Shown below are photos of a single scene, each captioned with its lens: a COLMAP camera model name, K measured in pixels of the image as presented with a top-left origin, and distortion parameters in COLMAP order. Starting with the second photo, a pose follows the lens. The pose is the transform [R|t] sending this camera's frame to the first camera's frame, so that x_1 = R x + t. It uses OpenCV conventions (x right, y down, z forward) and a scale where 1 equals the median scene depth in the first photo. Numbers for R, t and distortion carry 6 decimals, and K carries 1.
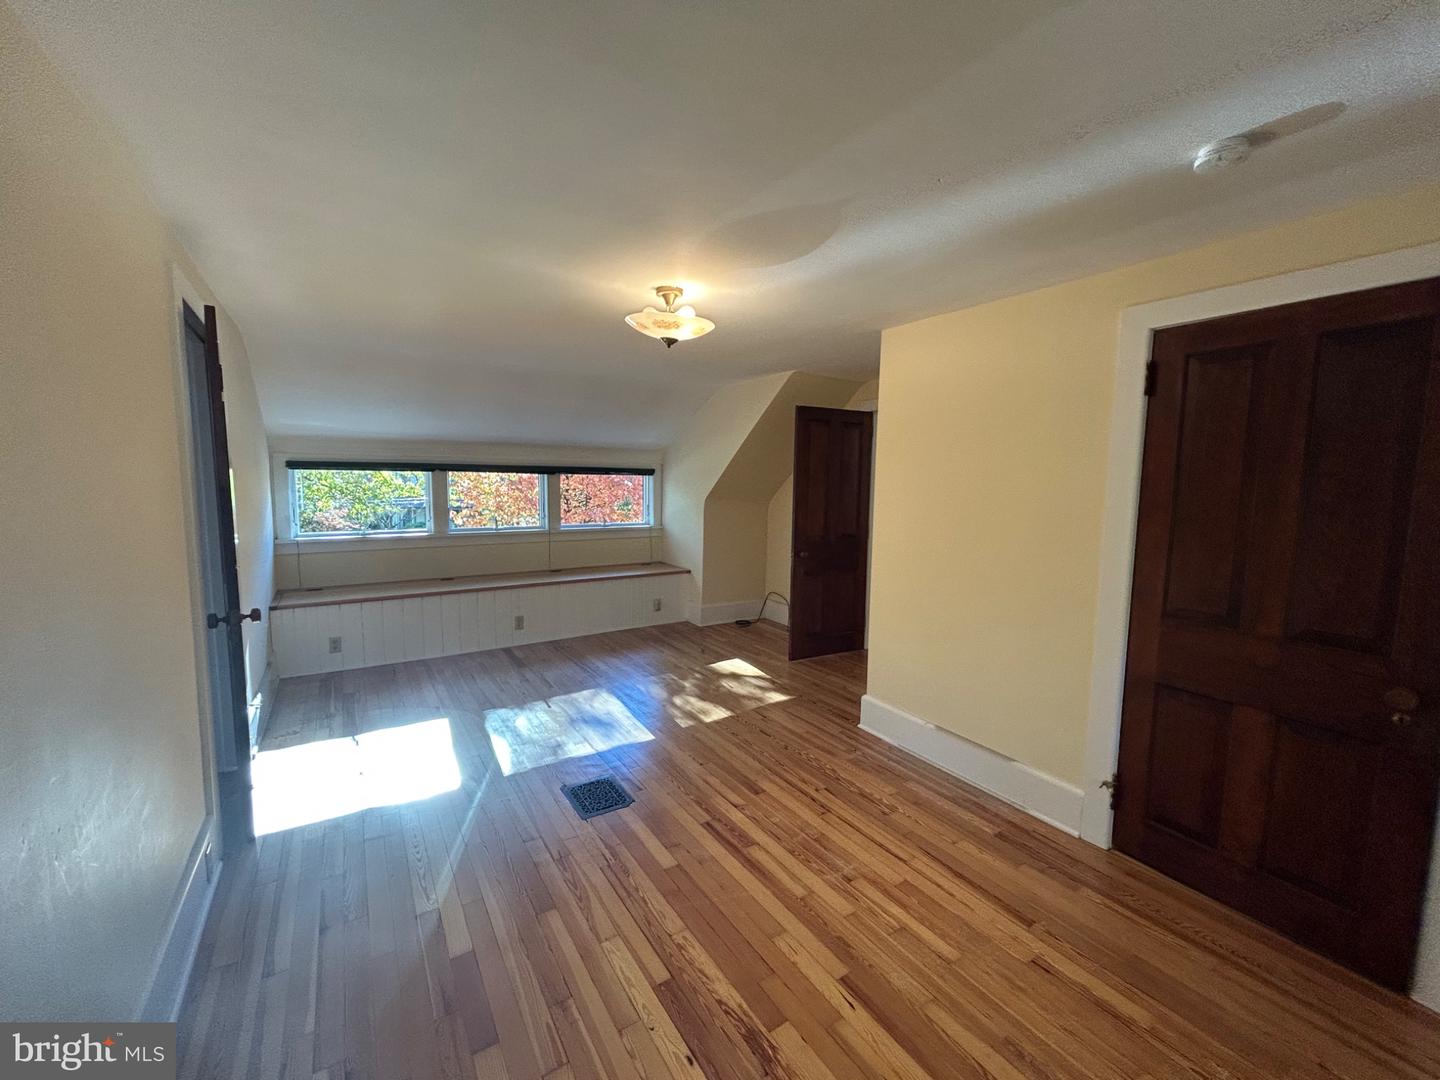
lens RADIAL K [[578.1, 0, 719.4], [0, 578.1, 539.5], [0, 0, 1]] dist [-0.000232, 0.000026]
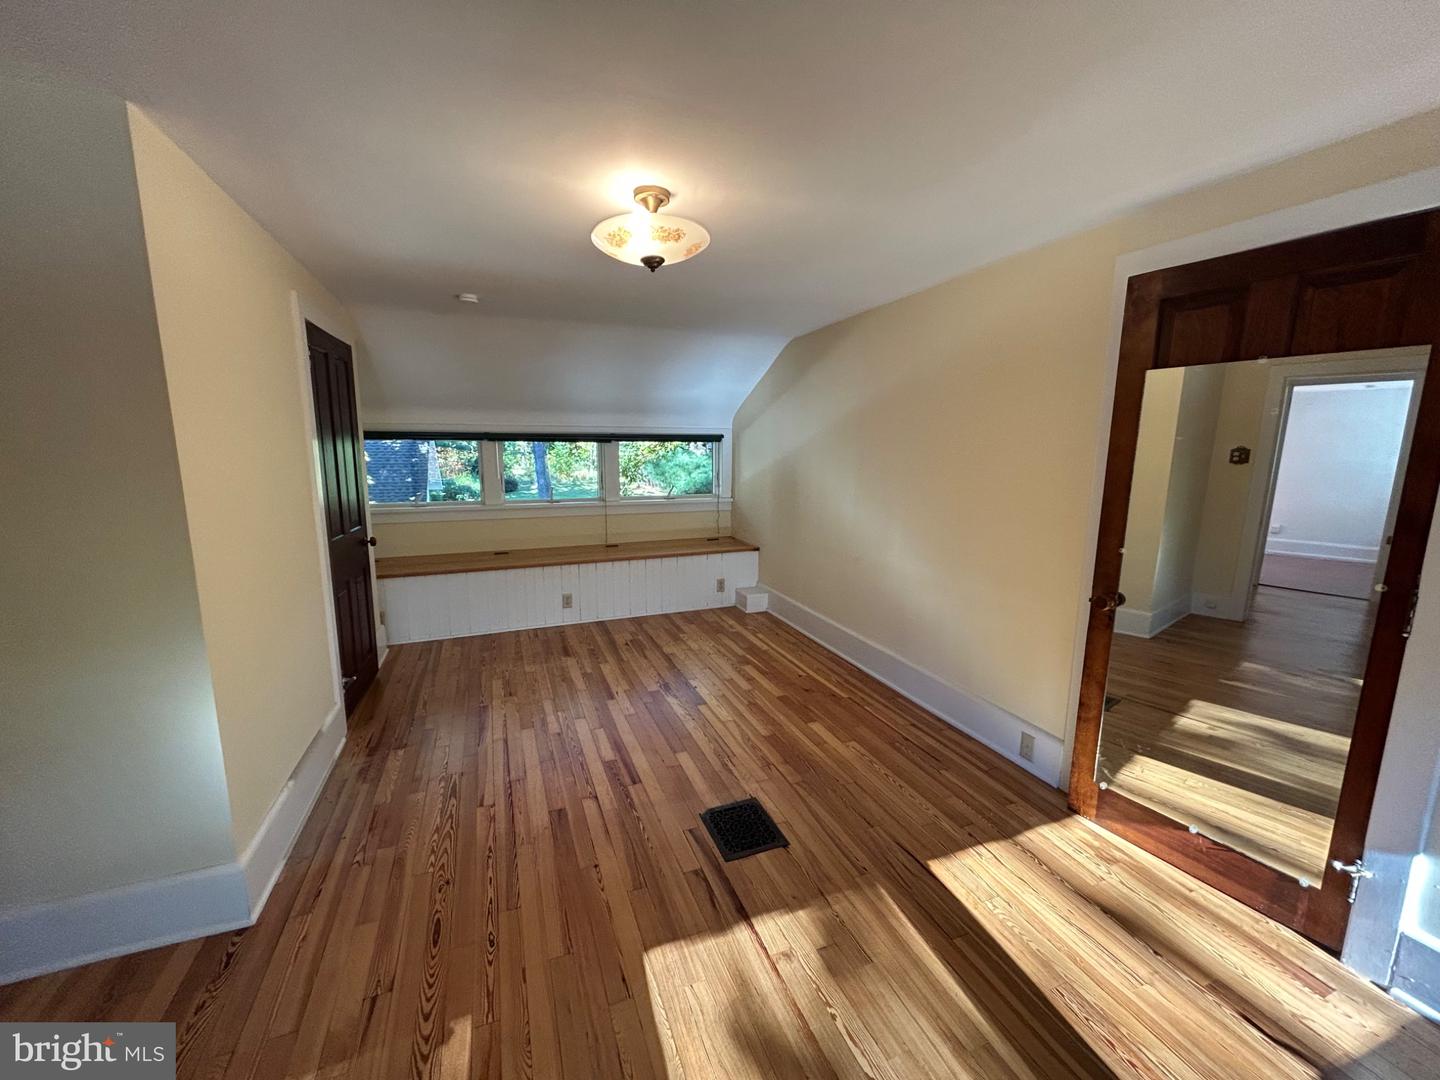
lens RADIAL K [[578.1, 0, 719.4], [0, 578.1, 539.5], [0, 0, 1]] dist [-0.000232, 0.000026]
pose [[-0.979354, -0.049995, 0.195874, -0.372838], [0.003094, 0.965116, 0.261806, -0.209425], [-0.202130, 0.257007, -0.945035, 1.963618]]
